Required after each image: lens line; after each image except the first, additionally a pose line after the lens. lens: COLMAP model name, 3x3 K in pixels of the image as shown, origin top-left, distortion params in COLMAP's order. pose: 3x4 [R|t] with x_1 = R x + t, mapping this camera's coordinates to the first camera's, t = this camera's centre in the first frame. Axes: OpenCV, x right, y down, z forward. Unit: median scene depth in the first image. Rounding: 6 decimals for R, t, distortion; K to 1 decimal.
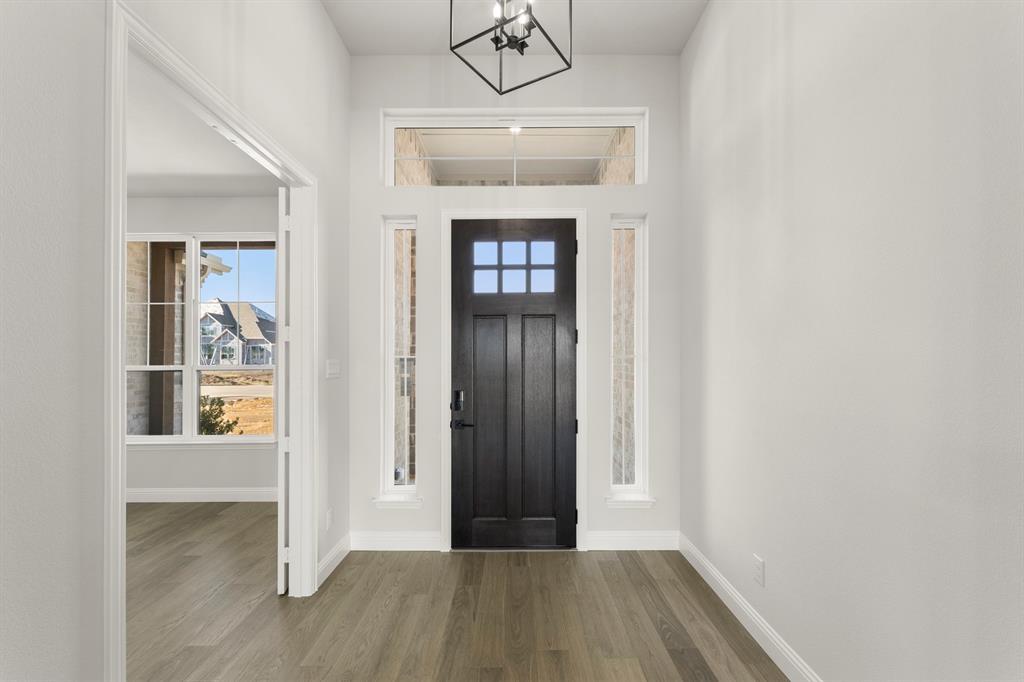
lens RADIAL K [[436.9, 0, 514.8], [0, 436.9, 358.8], [0, 0, 1]] dist [-0.000672, -0.000135]
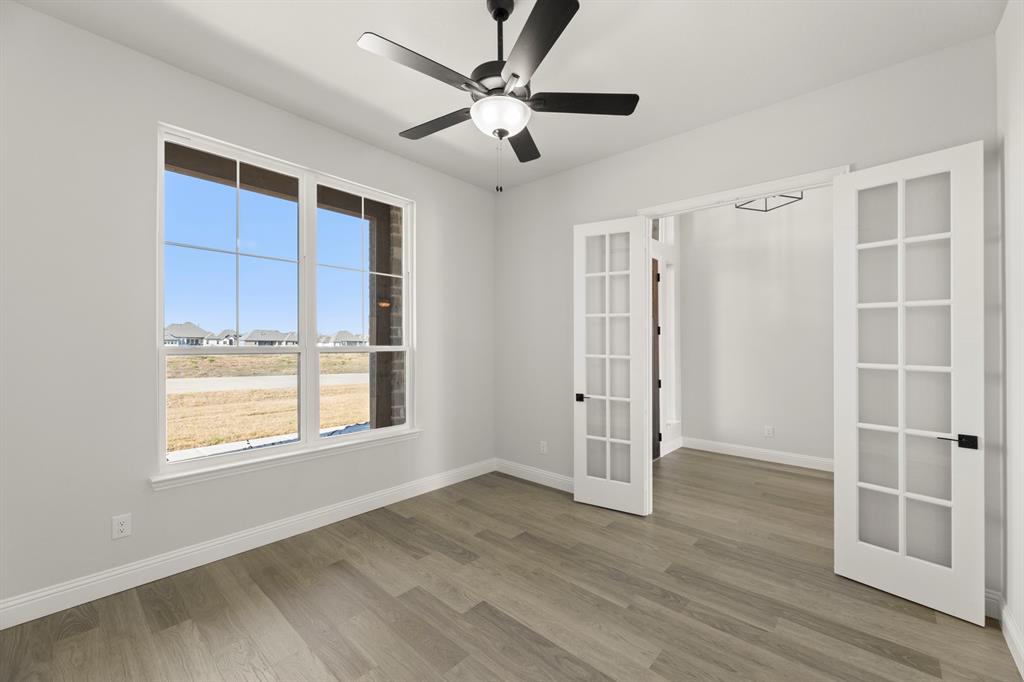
lens RADIAL K [[411.6, 0, 508.2], [0, 411.6, 347.0], [0, 0, 1]] dist [0.001084, 0.000027]
pose [[0.671861, 0.000683, 0.740677, -1.269180], [-0.001503, 0.999999, 0.000442, 0.017716], [-0.740676, -0.001410, 0.671861, 0.334265]]
